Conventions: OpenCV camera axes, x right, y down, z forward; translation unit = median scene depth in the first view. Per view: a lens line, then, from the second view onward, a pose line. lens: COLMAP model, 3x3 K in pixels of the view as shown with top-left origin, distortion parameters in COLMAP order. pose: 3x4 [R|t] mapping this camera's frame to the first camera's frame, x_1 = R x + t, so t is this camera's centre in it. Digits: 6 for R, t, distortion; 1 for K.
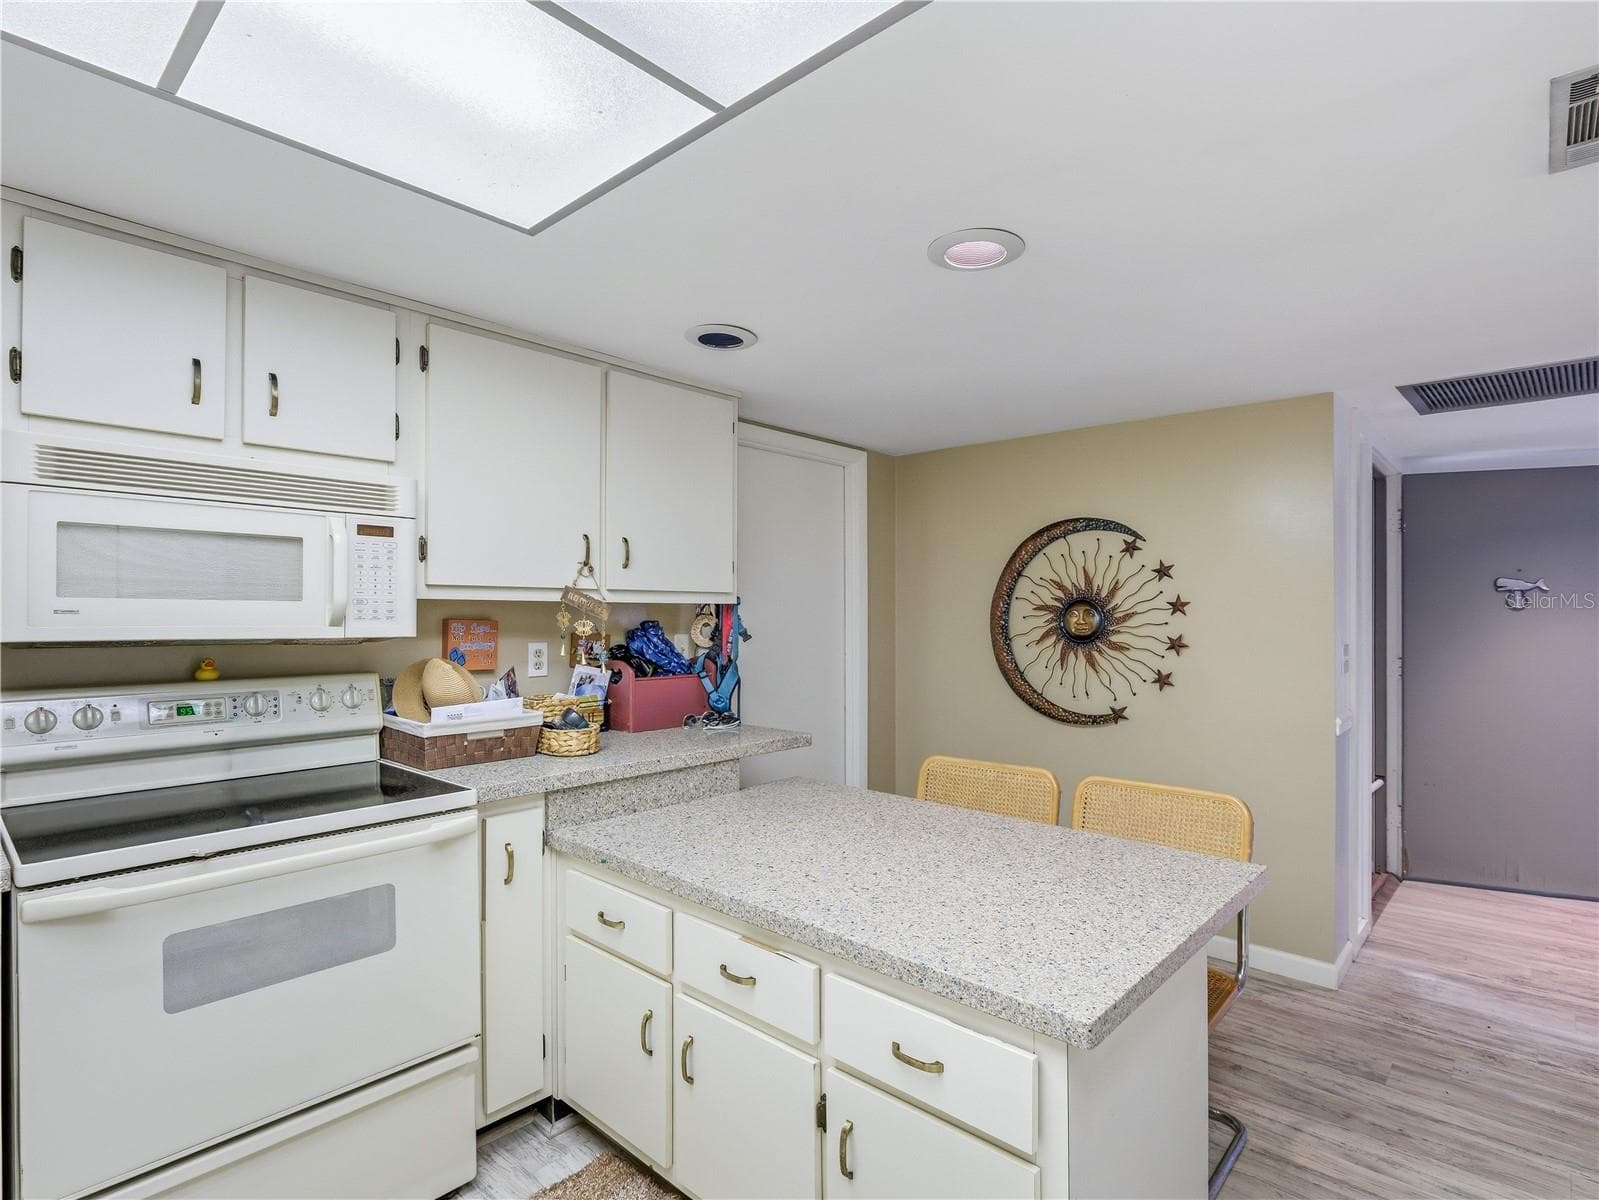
lens RADIAL K [[805.4, 0, 801.3], [0, 805.4, 602.9], [0, 0, 1]] dist [-0.001529, -0.000514]
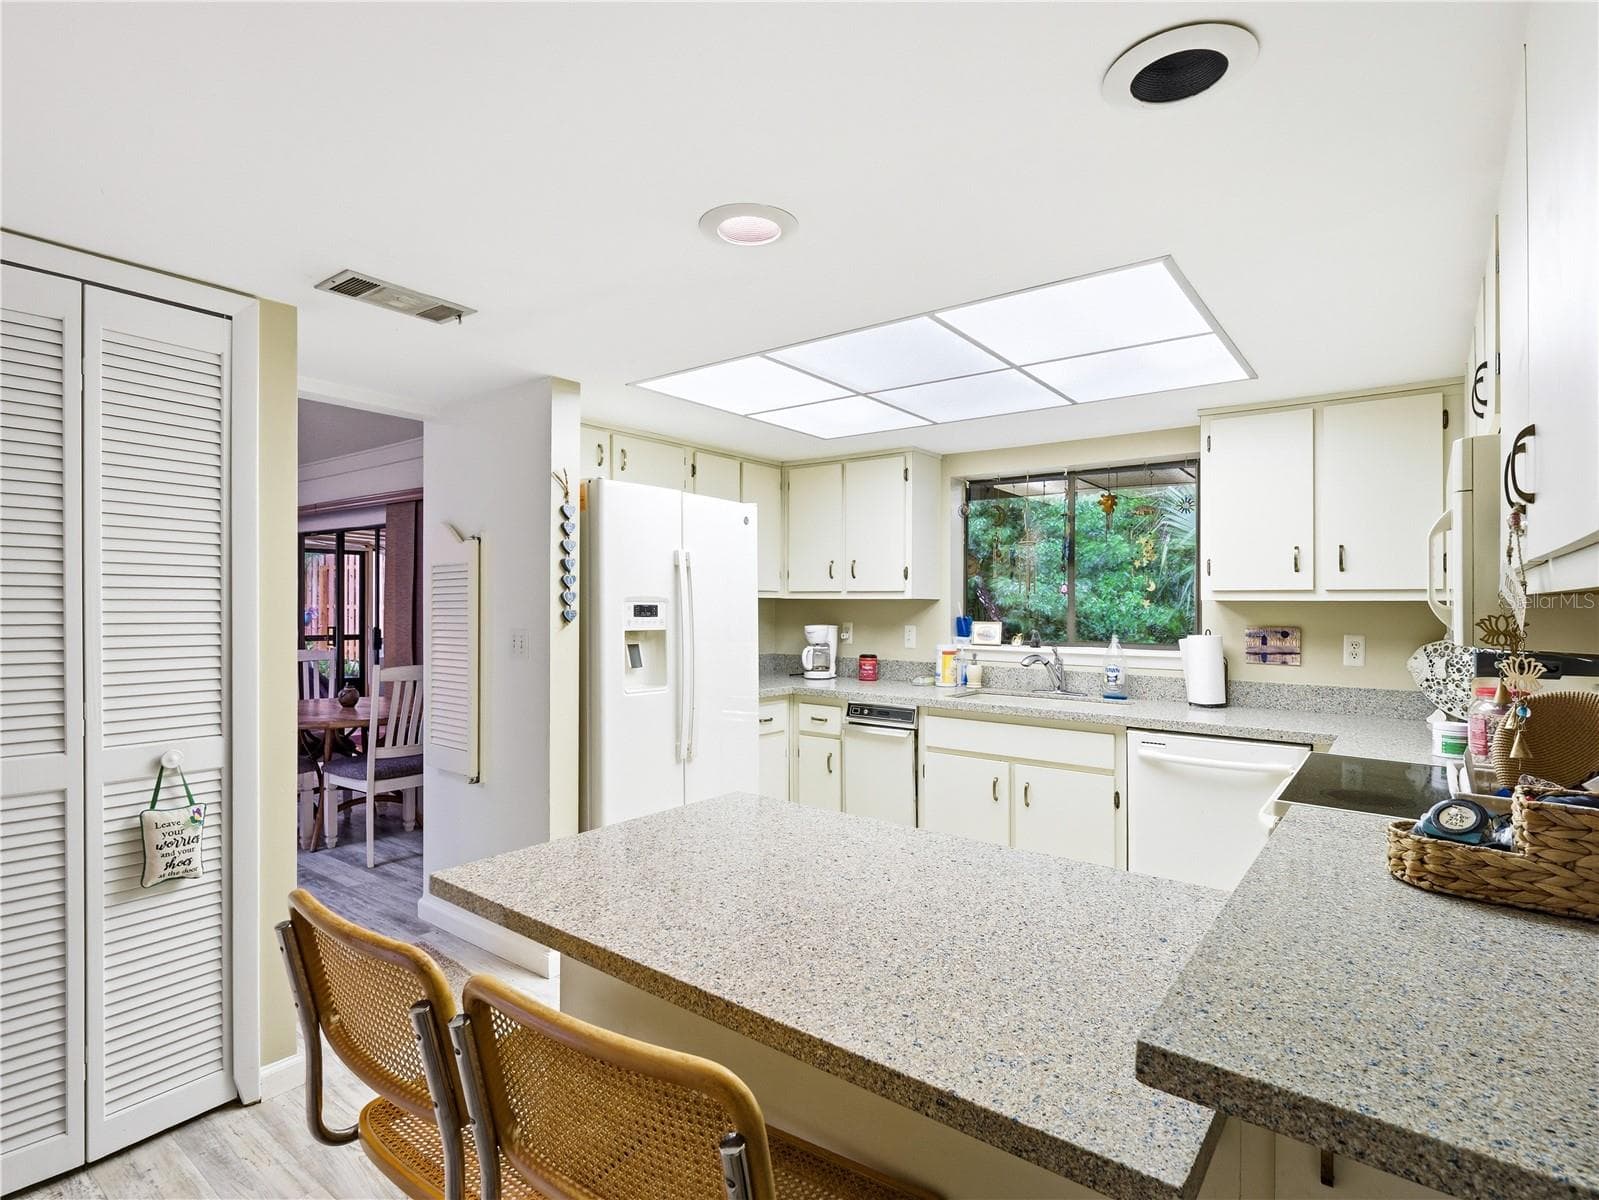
lens RADIAL K [[805.4, 0, 802.6], [0, 805.4, 596.8], [0, 0, 1]] dist [-0.001529, -0.000514]
pose [[-0.995574, -0.011809, -0.093234, 0.218946], [-0.010351, 0.999817, -0.016101, 0.017302], [0.093408, -0.015064, -0.995514, 1.766957]]
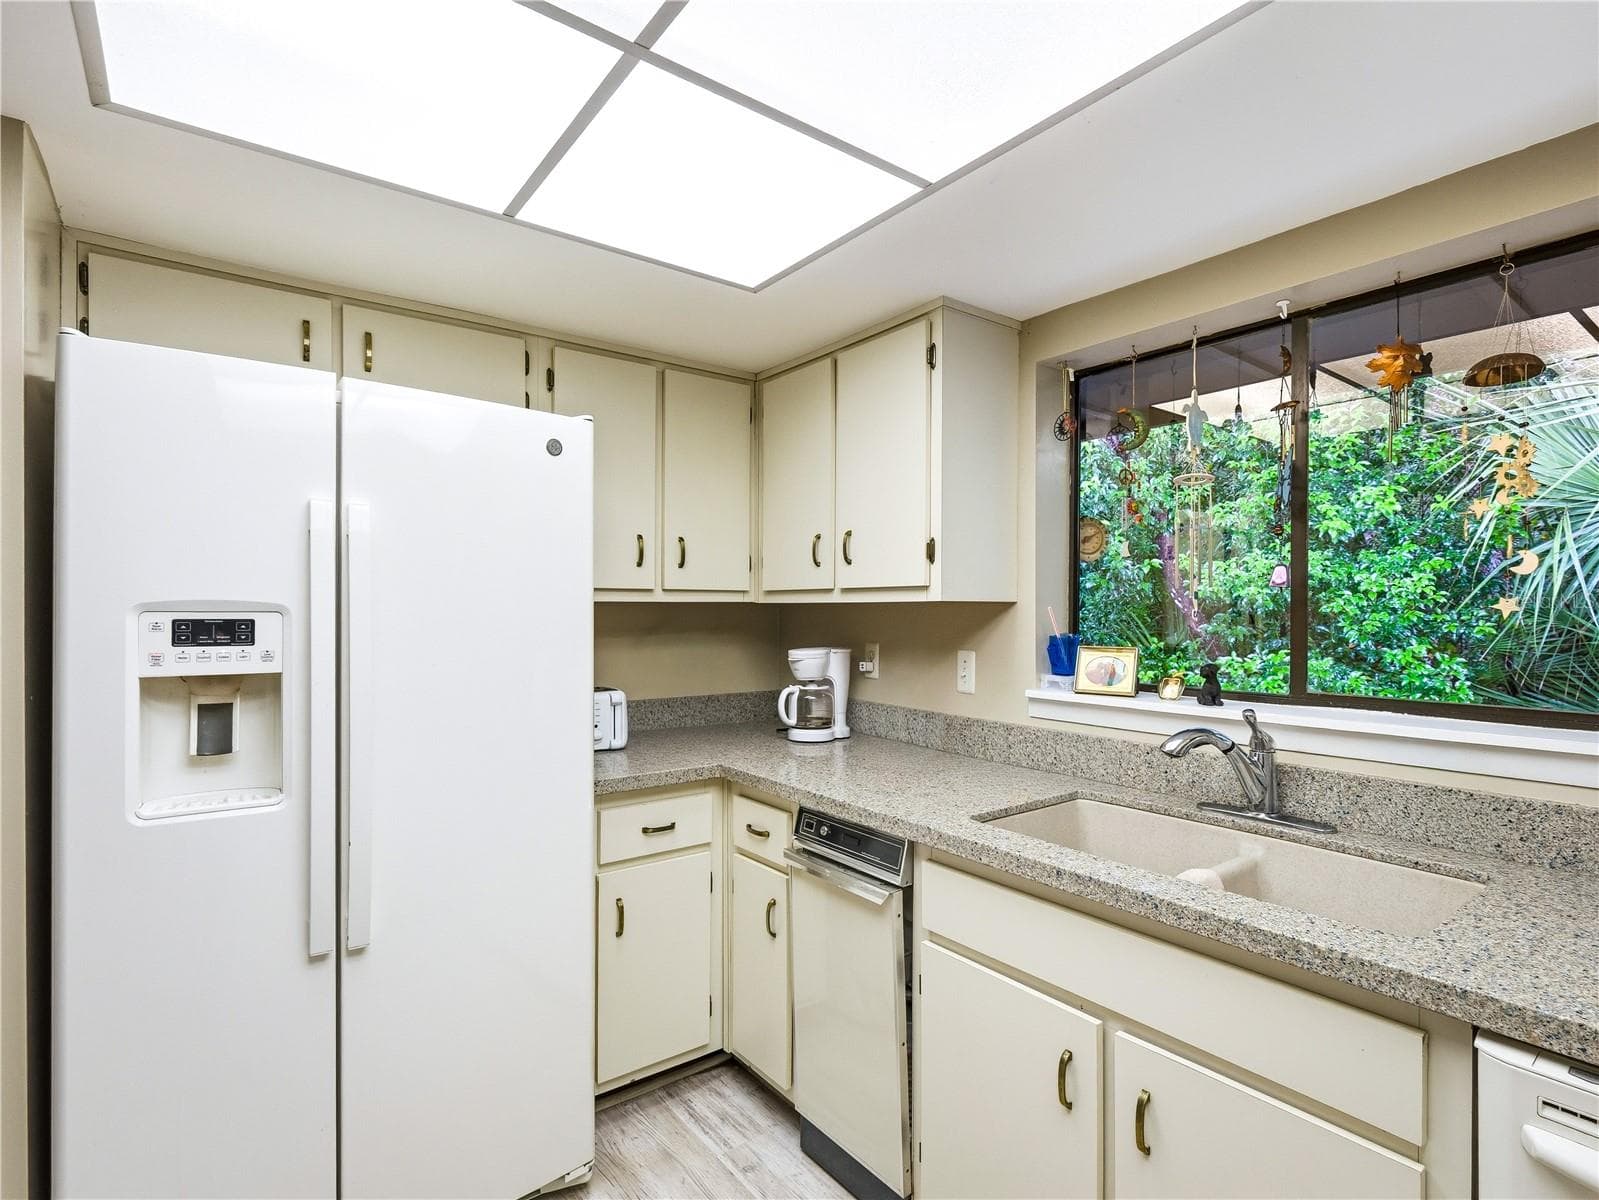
lens RADIAL K [[805.4, 0, 792.7], [0, 805.4, 613.9], [0, 0, 1]] dist [-0.001529, -0.000514]
pose [[-0.983831, -0.005618, 0.179012, 0.012167], [-0.005607, 0.999984, 0.000567, 0.010973], [-0.179012, -0.000446, -0.983847, 1.338176]]
